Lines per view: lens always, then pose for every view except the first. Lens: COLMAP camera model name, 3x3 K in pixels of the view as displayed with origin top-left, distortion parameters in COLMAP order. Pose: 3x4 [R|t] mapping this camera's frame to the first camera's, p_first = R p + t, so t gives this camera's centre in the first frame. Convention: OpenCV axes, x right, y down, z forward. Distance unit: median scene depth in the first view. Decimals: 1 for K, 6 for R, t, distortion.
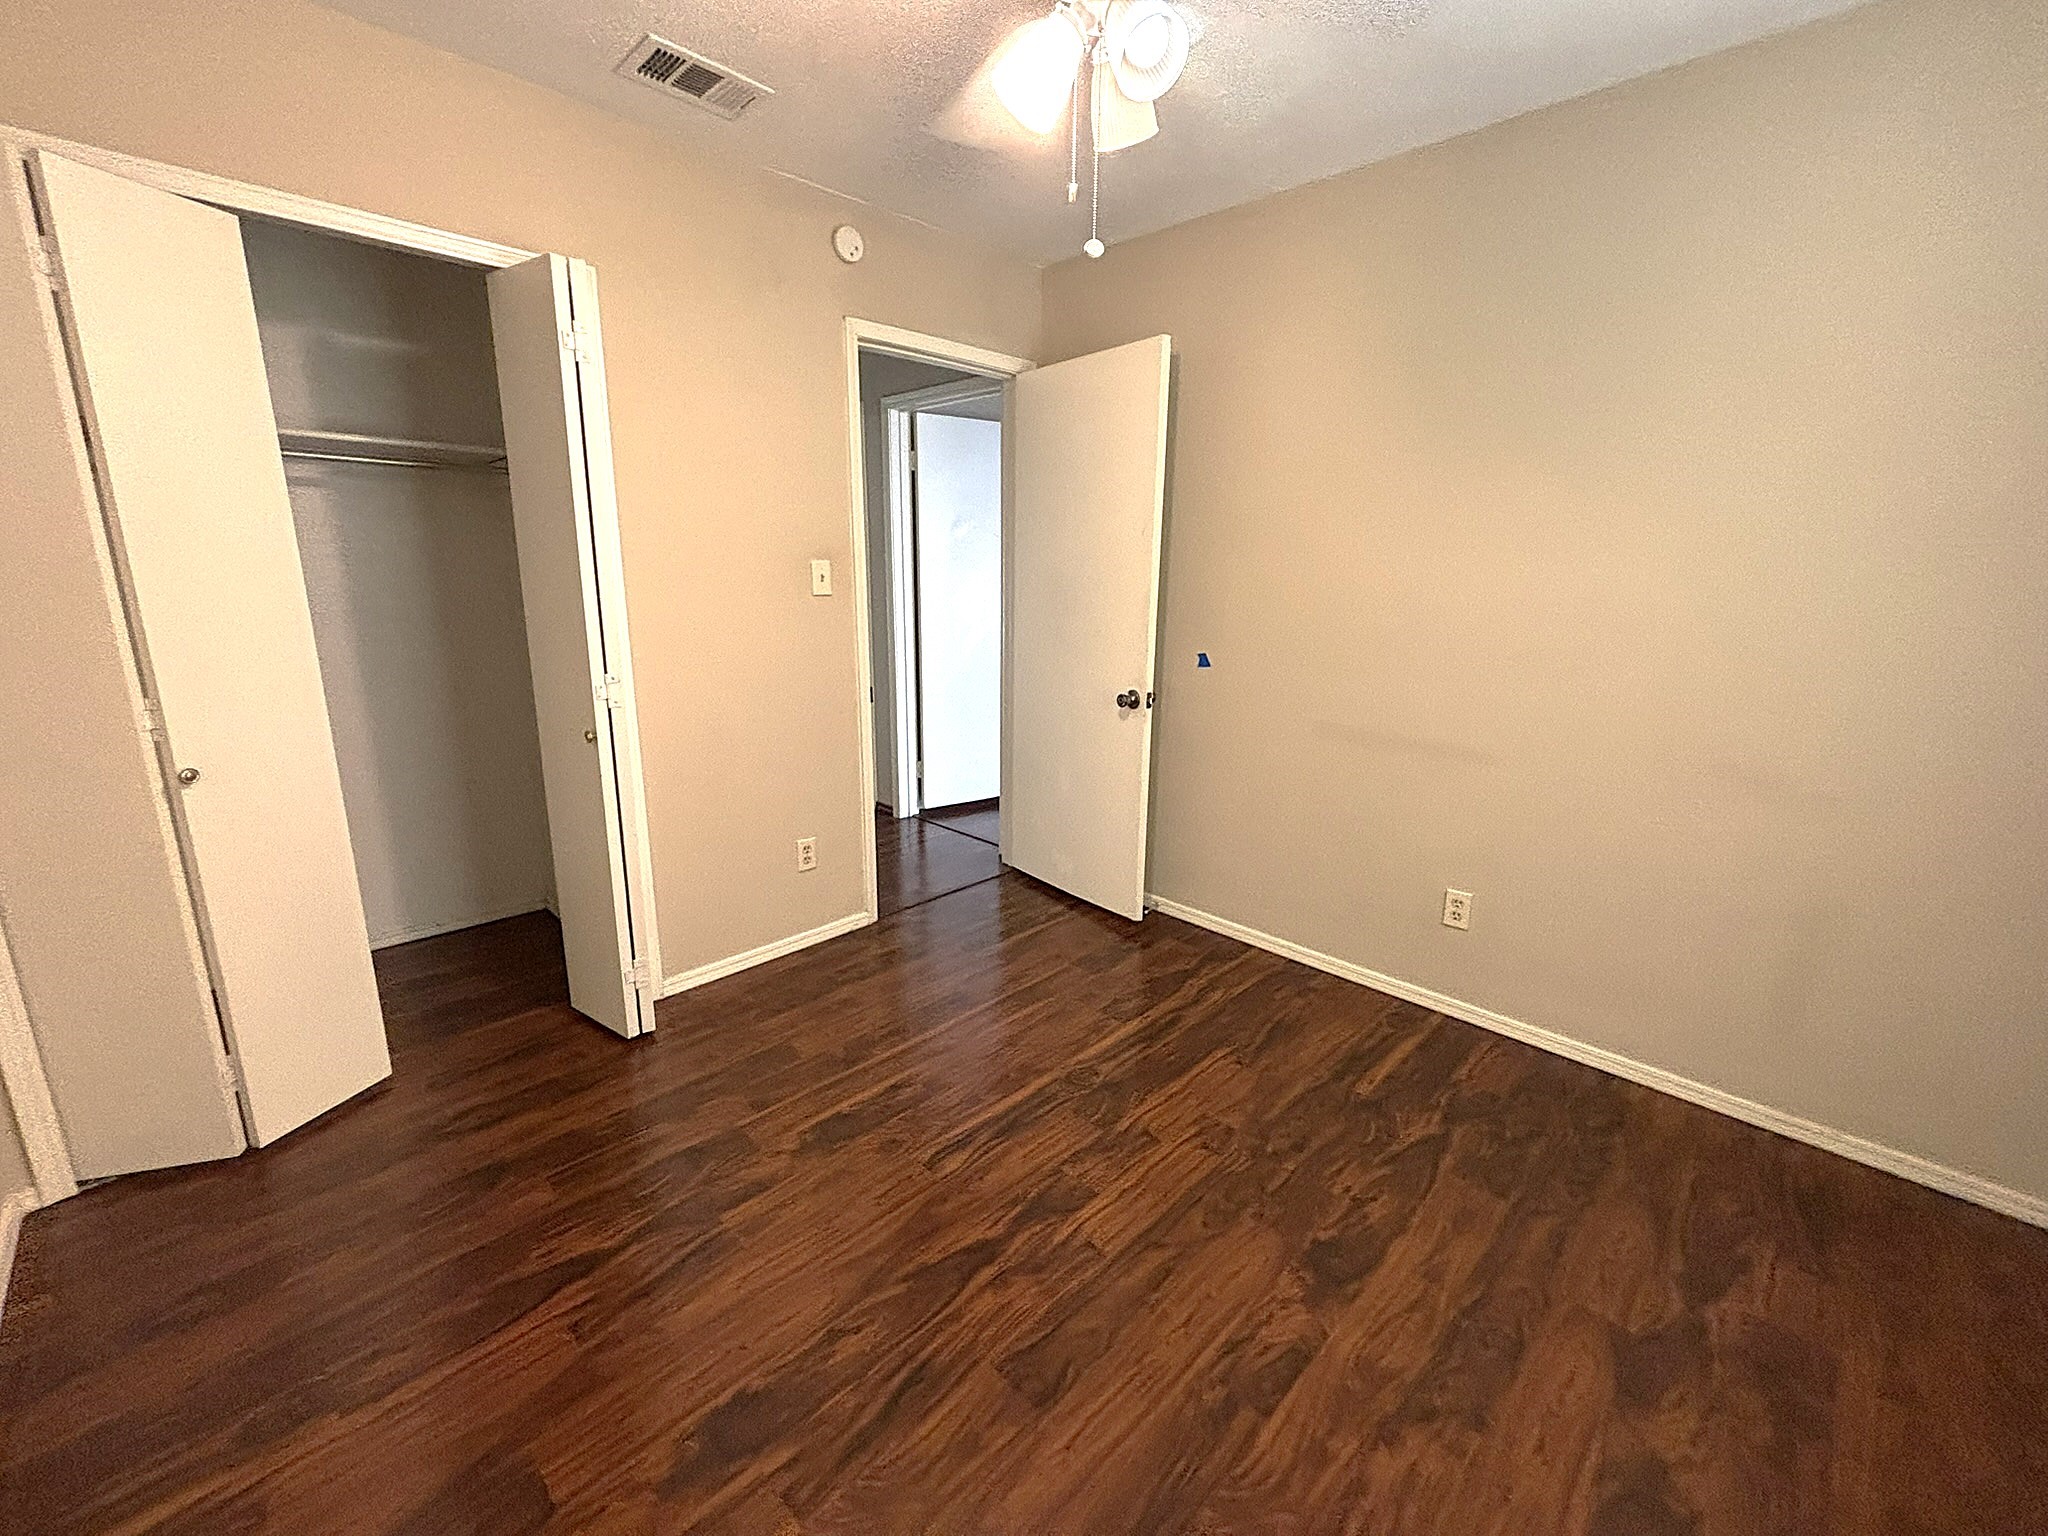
lens RADIAL K [[842.1, 0, 1035.6], [0, 842.1, 760.6], [0, 0, 1]] dist [0.016202, -0.000066]
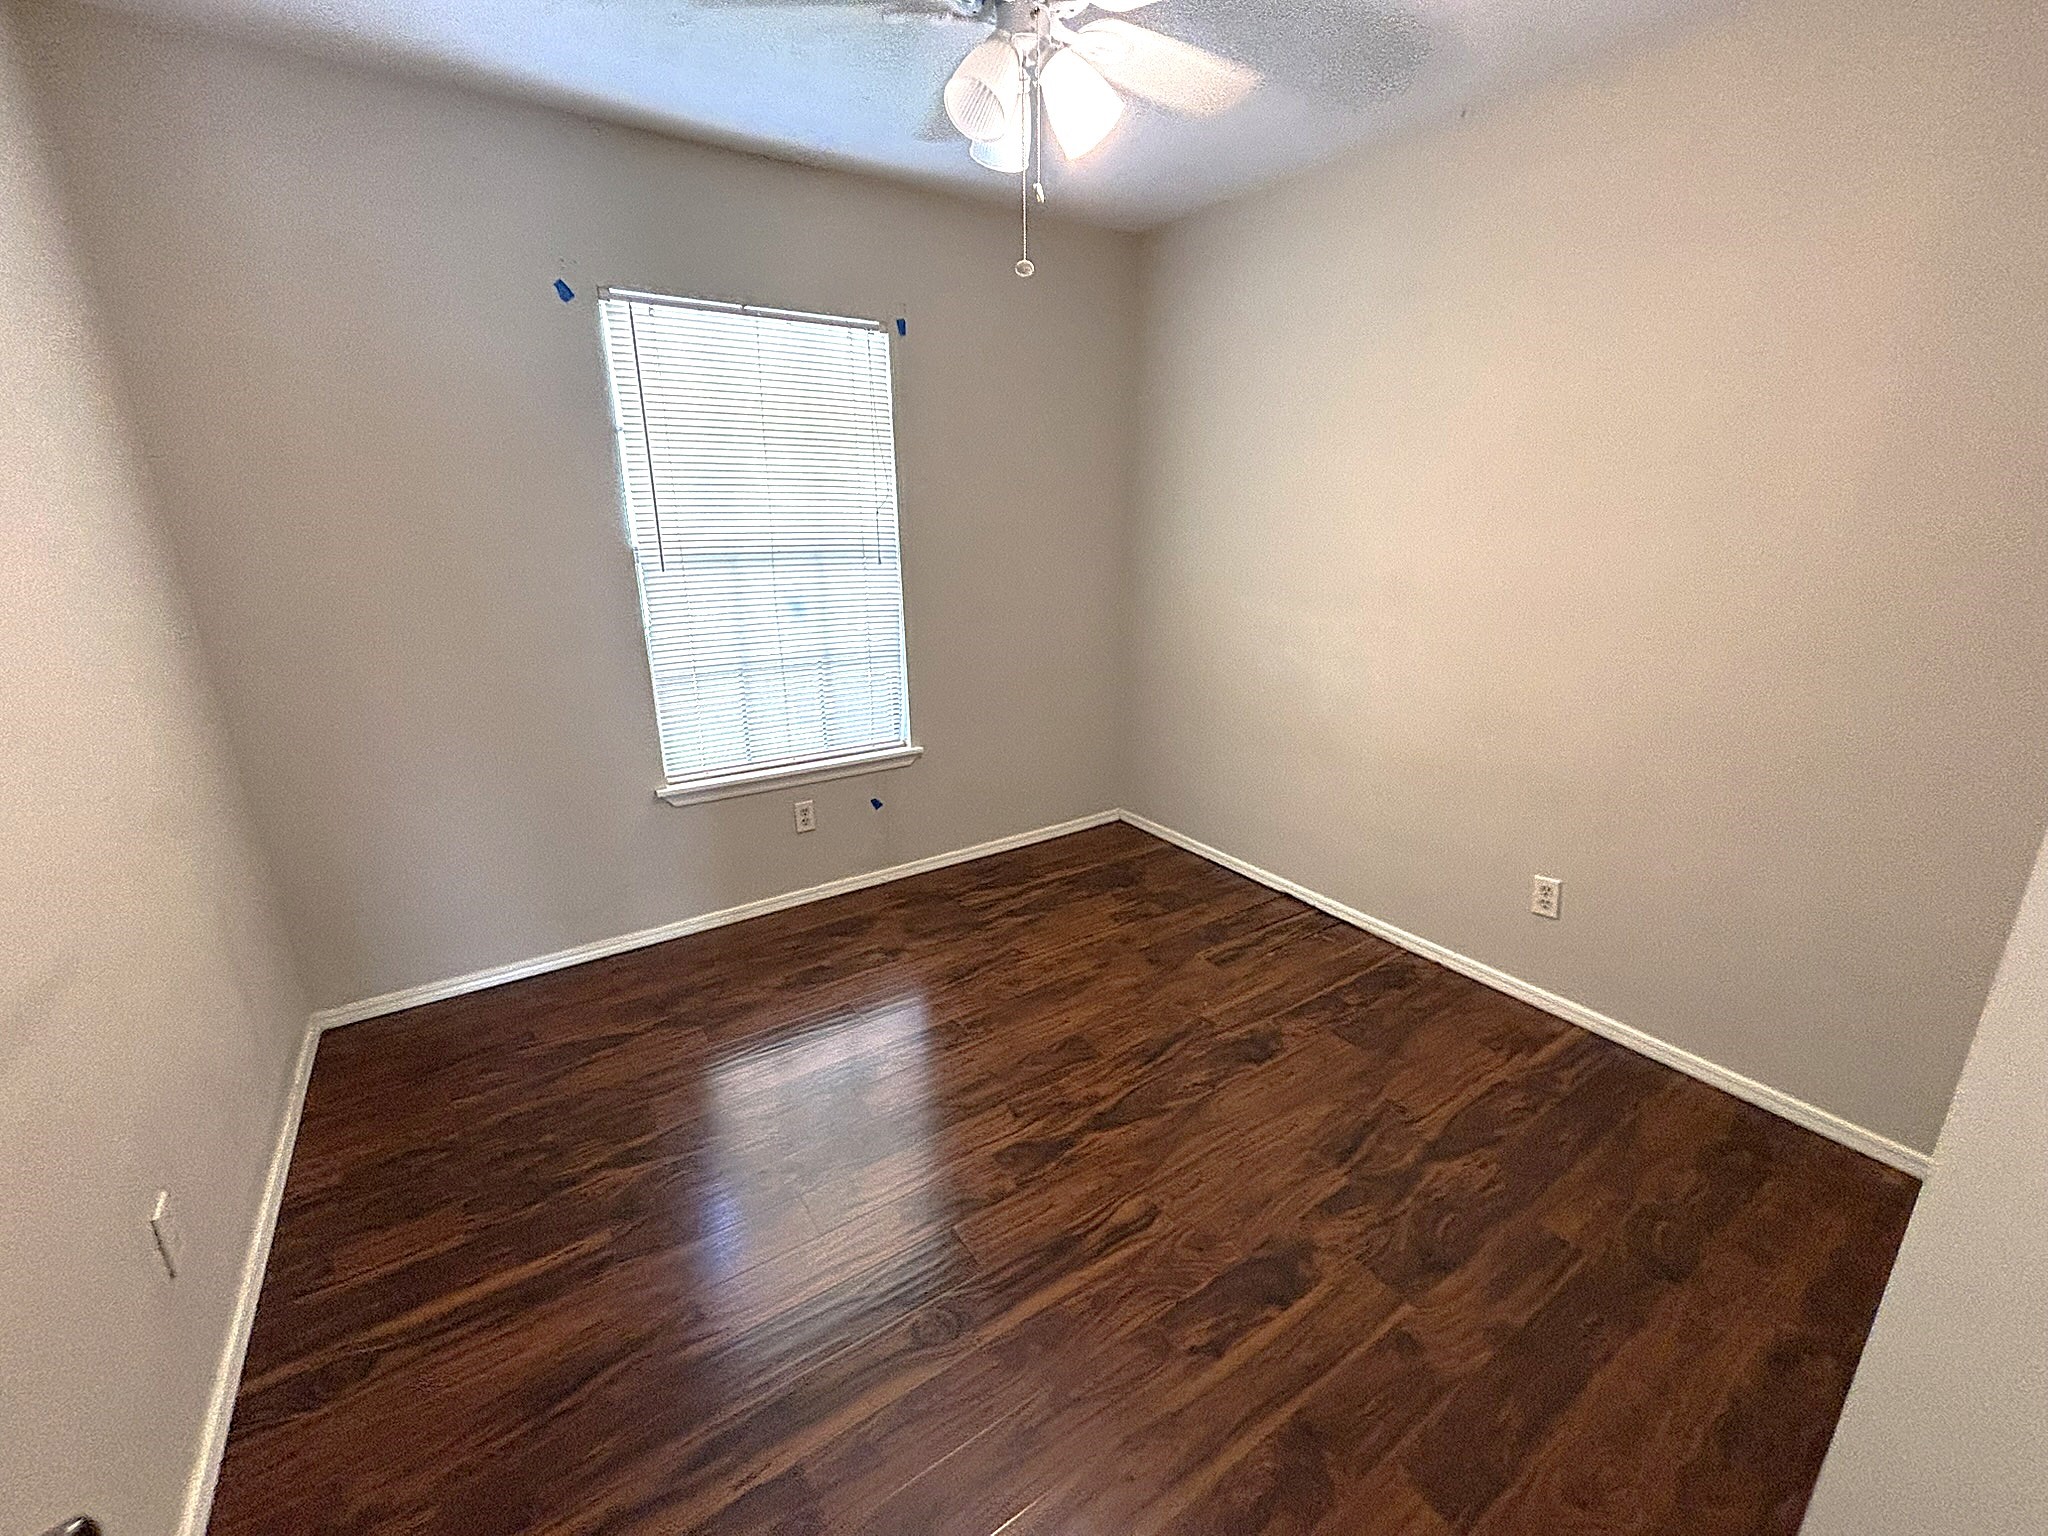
lens RADIAL K [[842.1, 0, 1028.9], [0, 842.1, 768.5], [0, 0, 1]] dist [0.016202, -0.000066]
pose [[-0.978513, -0.068886, 0.194340, -0.145479], [0.038671, 0.864501, 0.501141, -0.435829], [-0.202528, 0.497888, -0.843262, 1.656666]]
